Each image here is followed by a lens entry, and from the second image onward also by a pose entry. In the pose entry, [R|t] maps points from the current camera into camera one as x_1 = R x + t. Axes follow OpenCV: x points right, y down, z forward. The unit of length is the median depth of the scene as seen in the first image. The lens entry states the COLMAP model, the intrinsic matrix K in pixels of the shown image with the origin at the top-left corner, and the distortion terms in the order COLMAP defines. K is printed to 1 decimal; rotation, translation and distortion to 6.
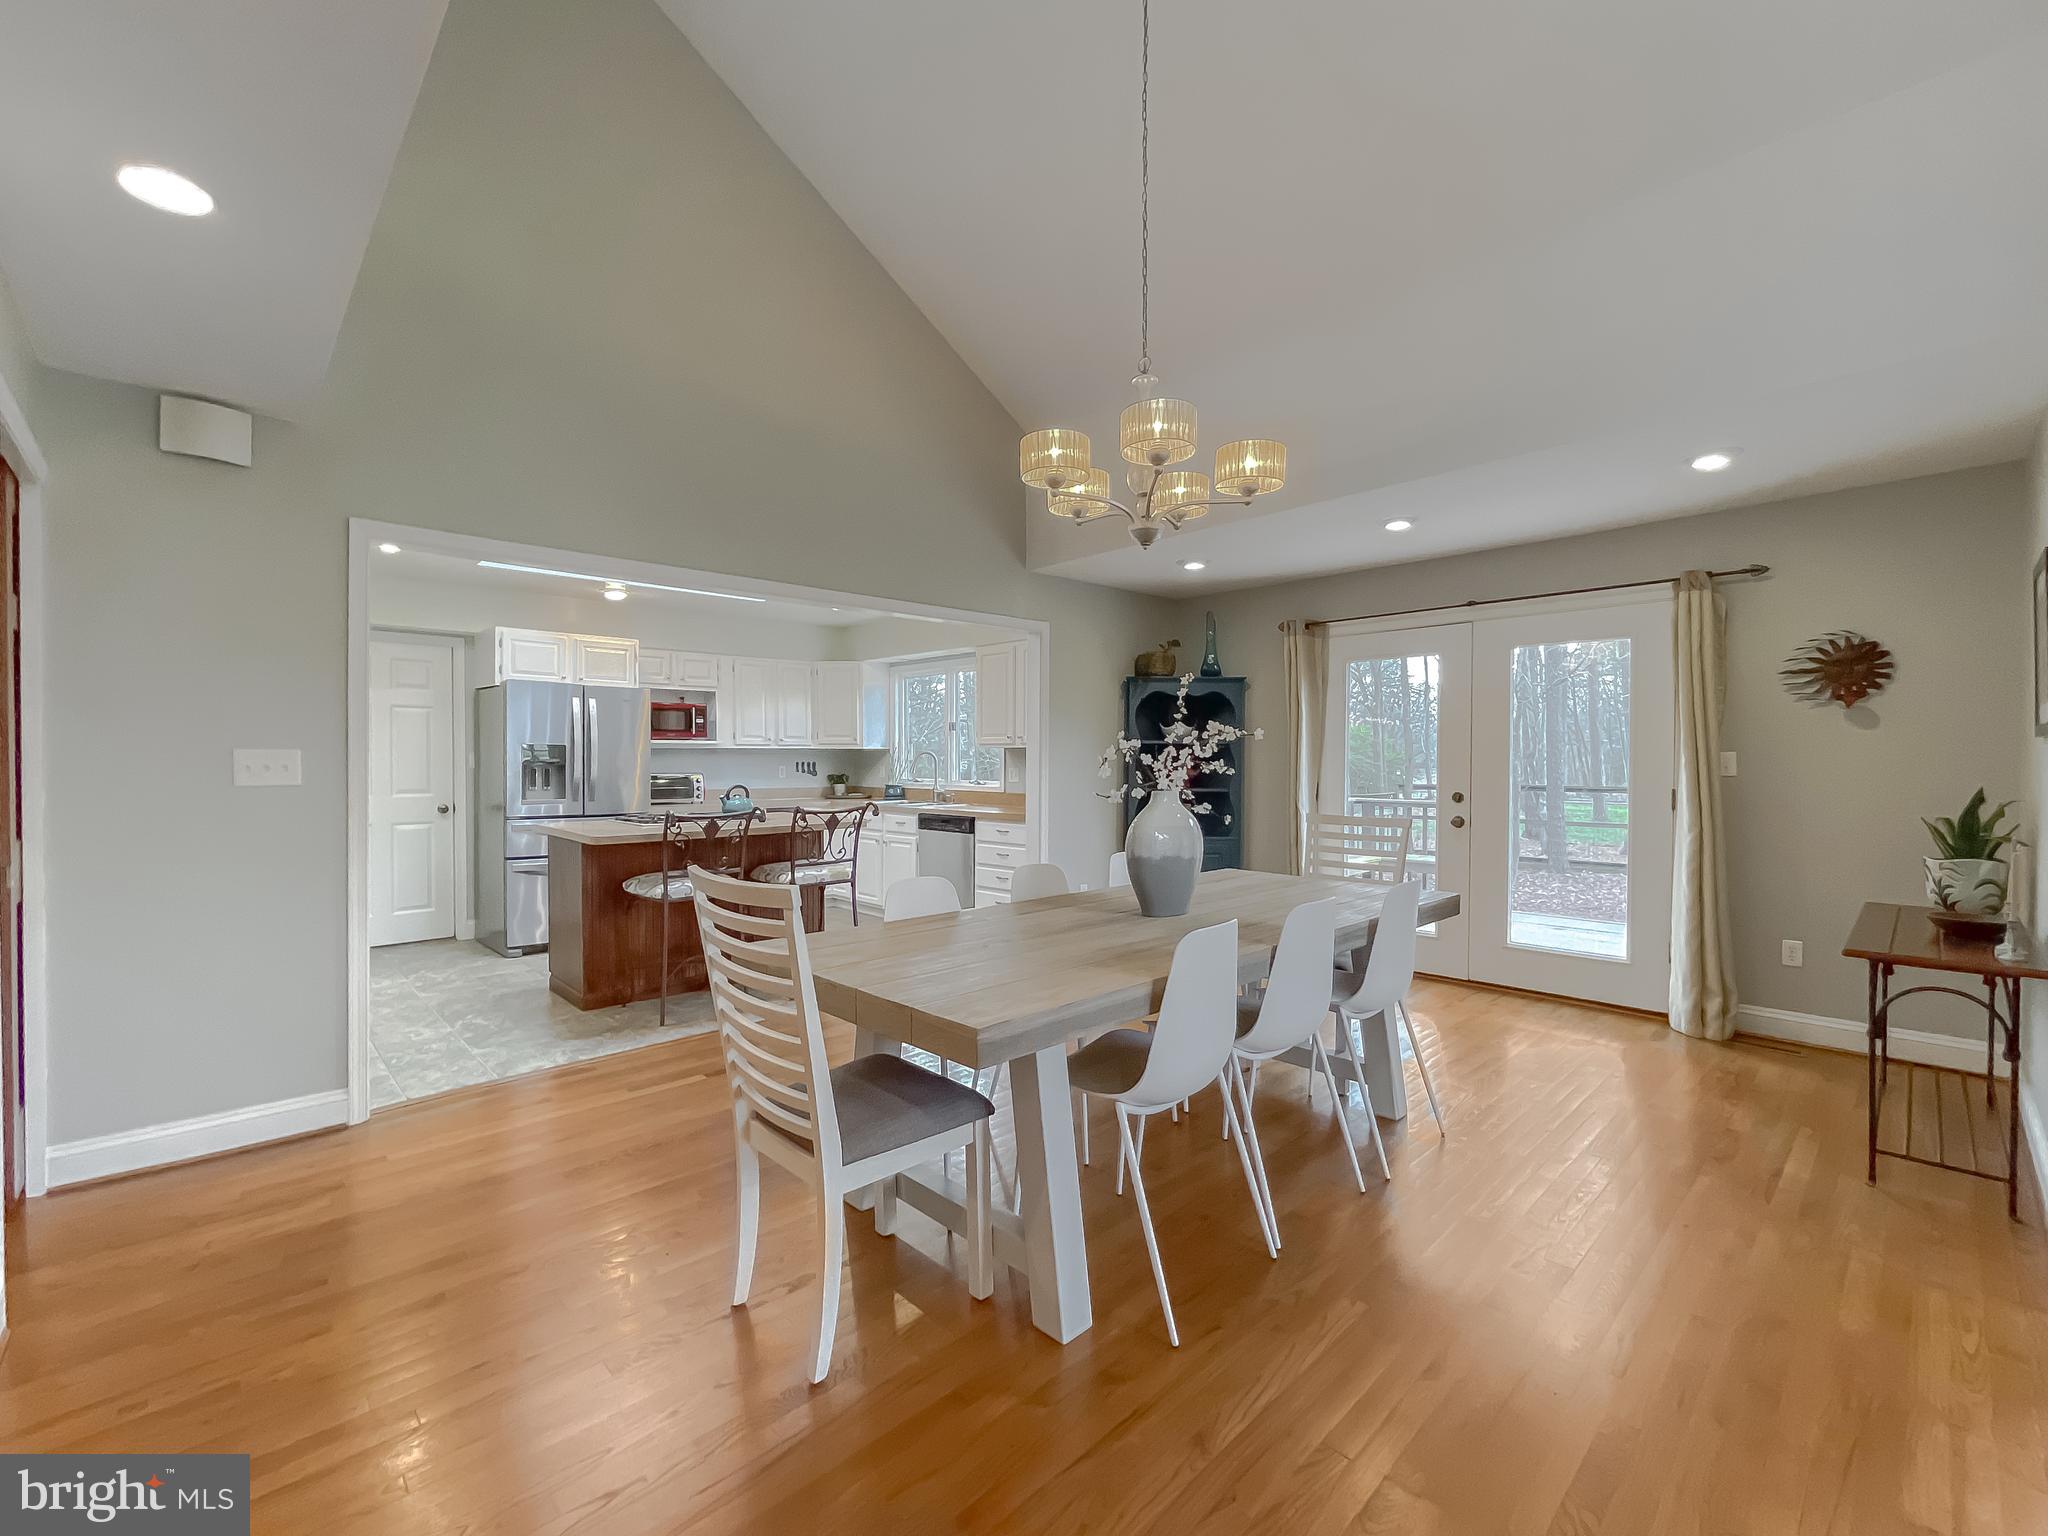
lens RADIAL K [[865.6, 0, 1011.4], [0, 865.6, 776.0], [0, 0, 1]] dist [0.000274, -0.000149]
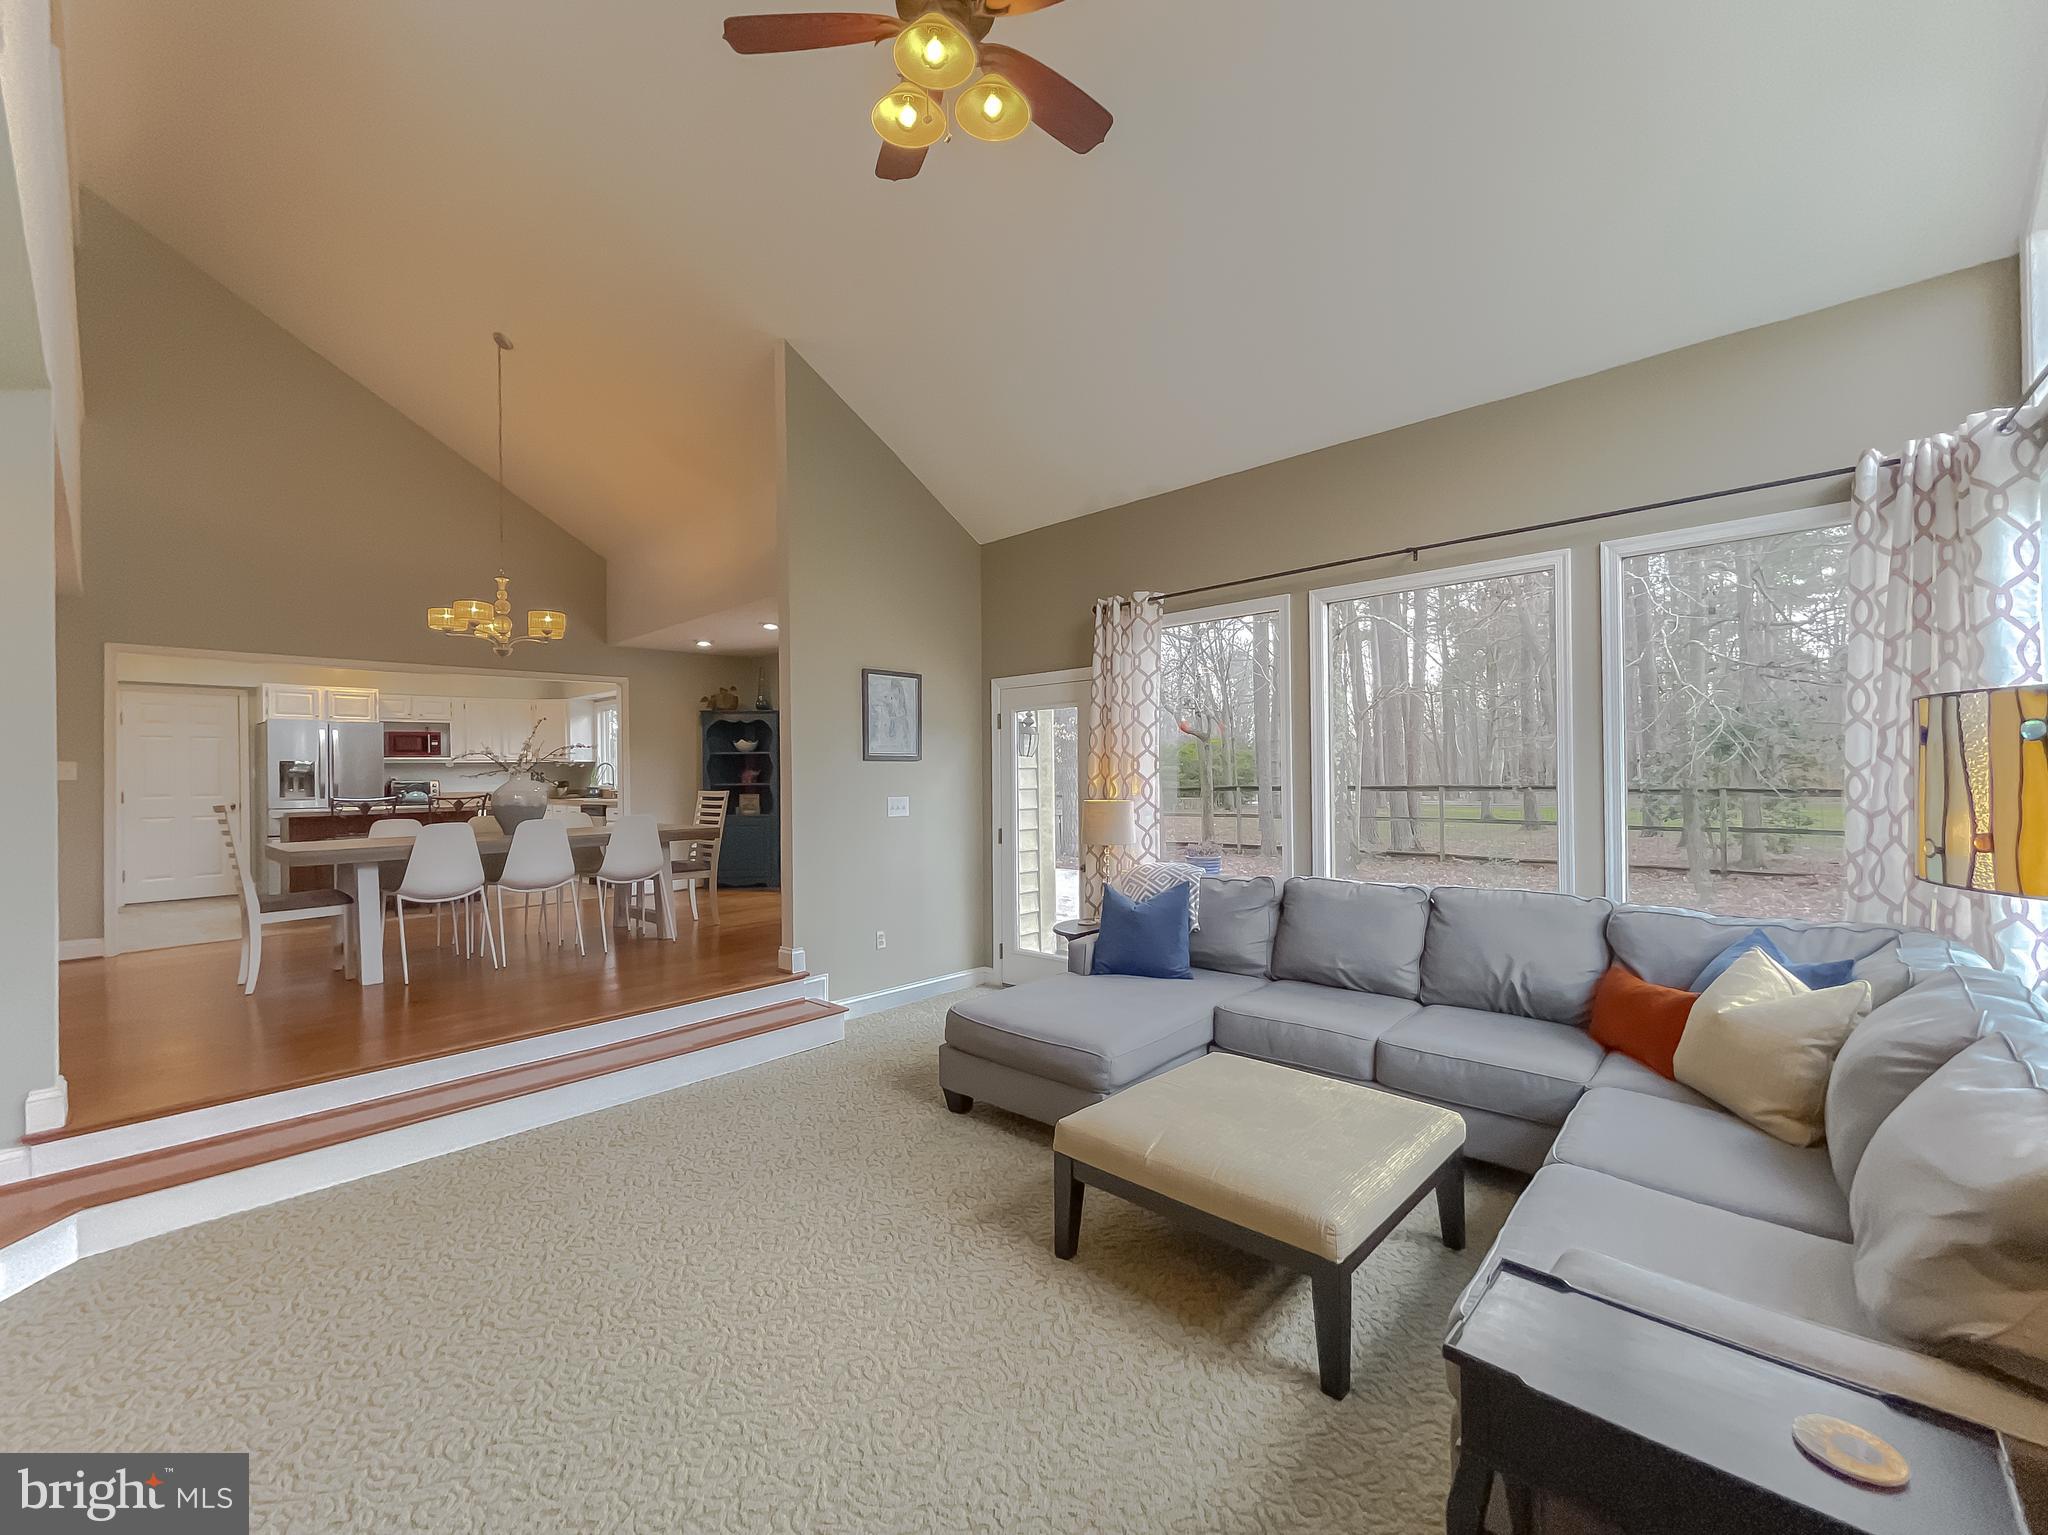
lens RADIAL K [[849.5, 0, 1013.2], [0, 849.5, 767.9], [0, 0, 1]] dist [-0.000772, 0.000012]
pose [[0.998206, -0.016850, 0.057444, 0.554265], [0.018308, 0.999521, -0.024940, 0.031331], [-0.056997, 0.025947, 0.998037, -0.486373]]
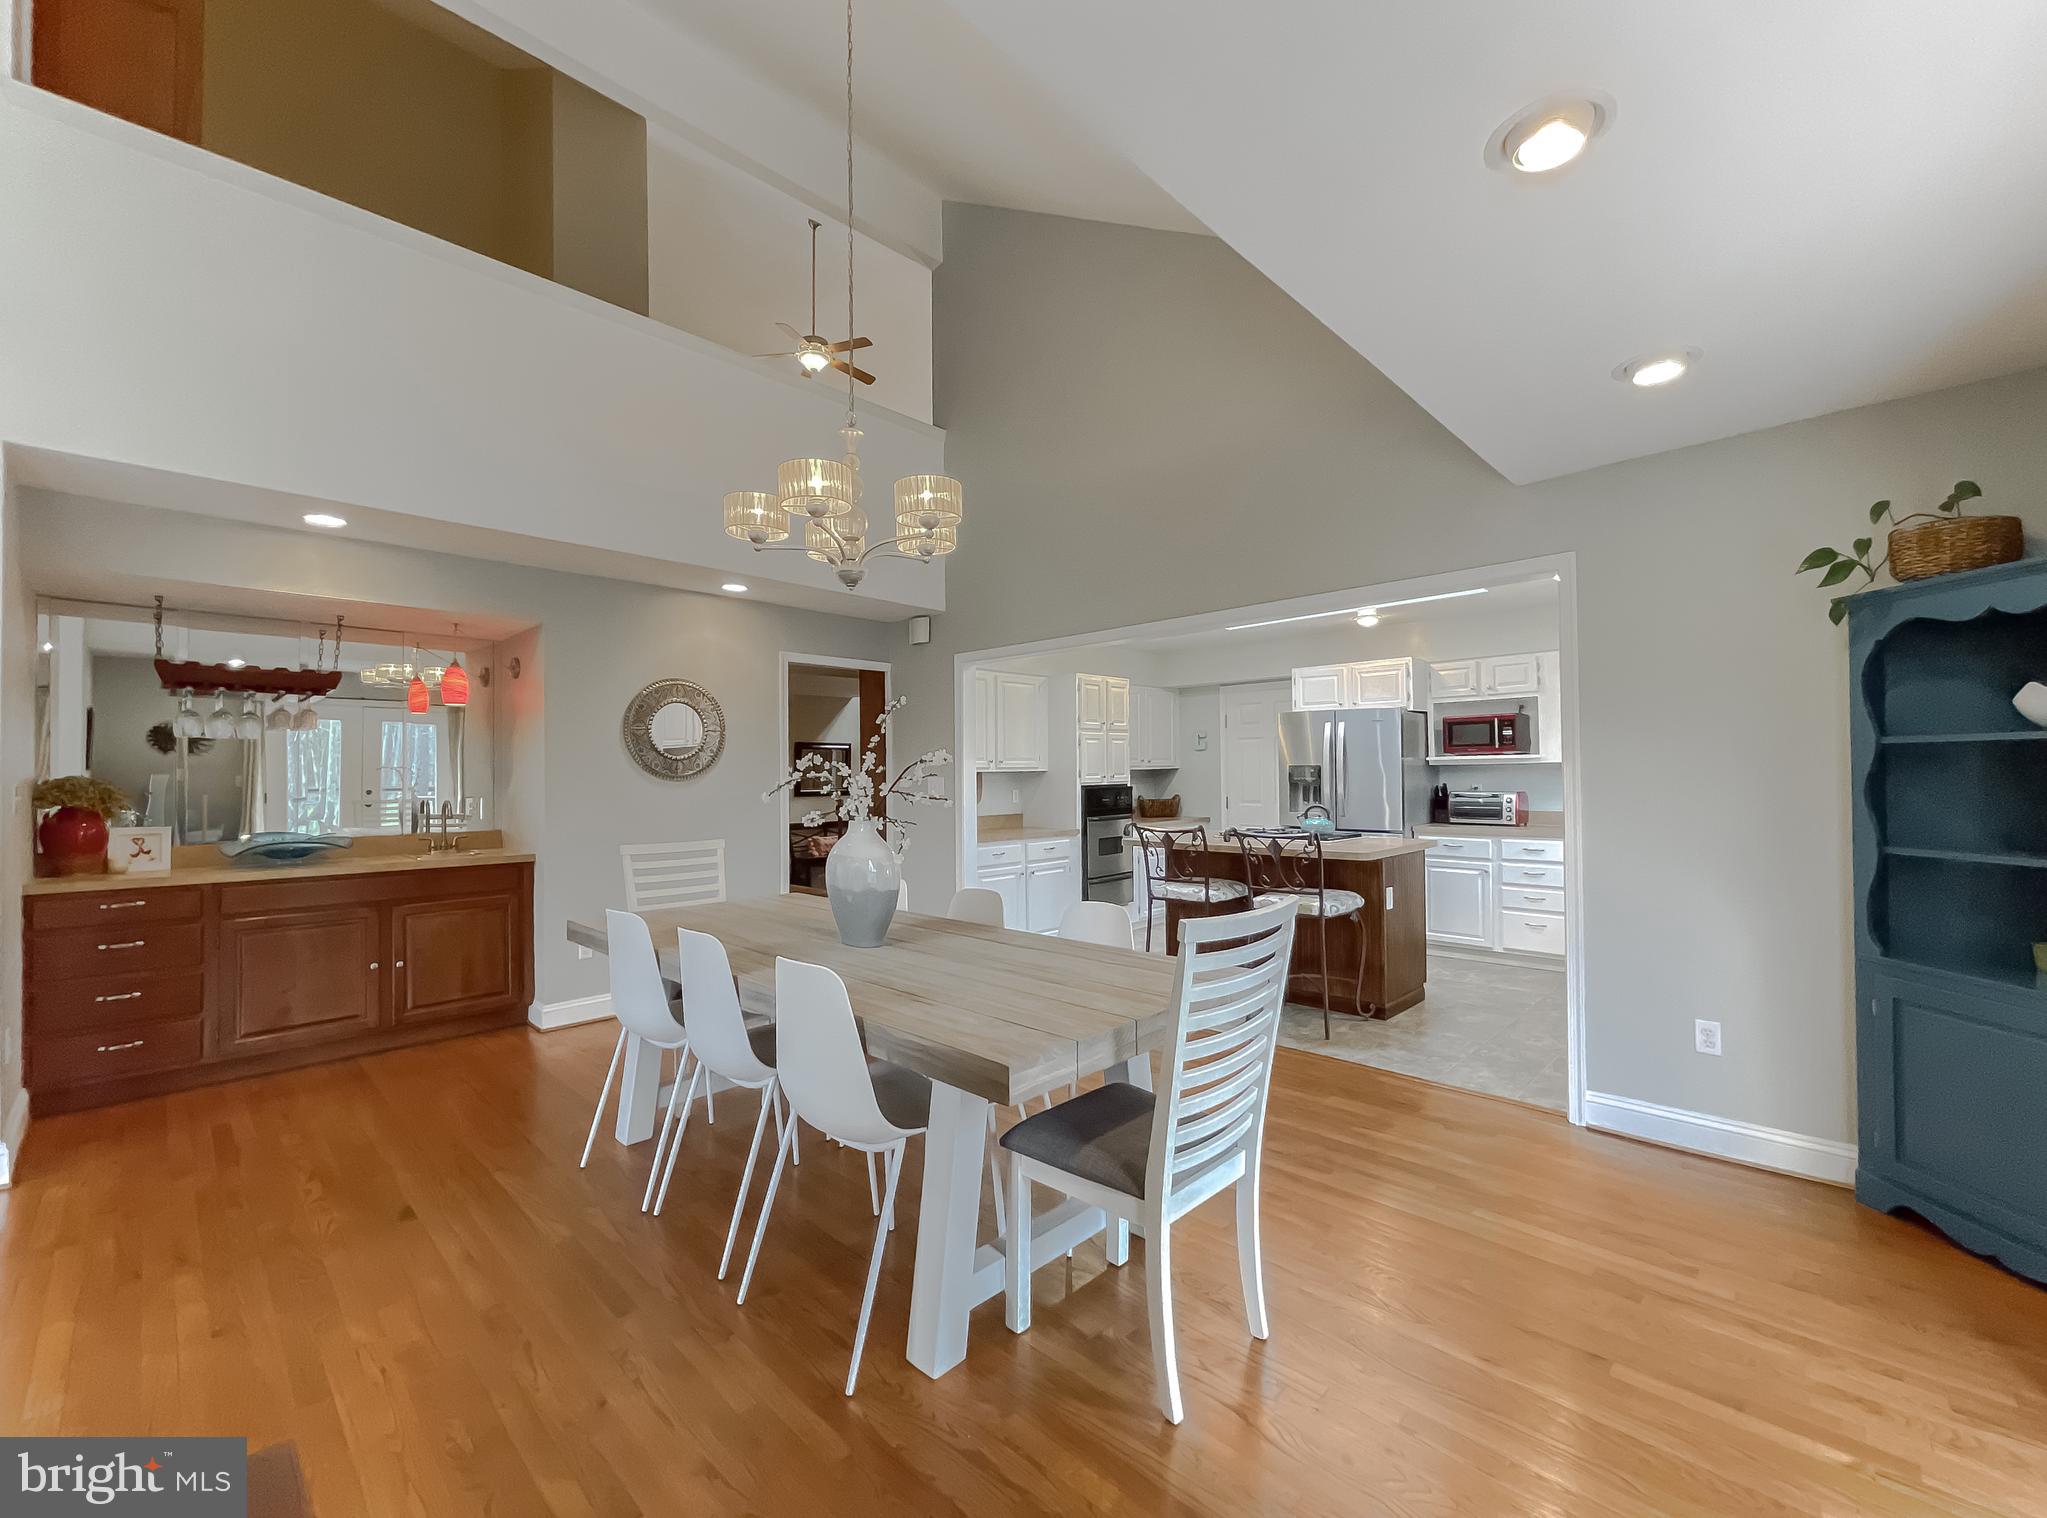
lens RADIAL K [[848.5, 0, 1008.0], [0, 848.5, 746.0], [0, 0, 1]] dist [-0.001768, -0.000082]
pose [[0.039343, -0.037942, -0.998505, 0.519691], [-0.007310, 0.999241, -0.038258, -0.014894], [0.999199, 0.008805, 0.039035, 0.504998]]
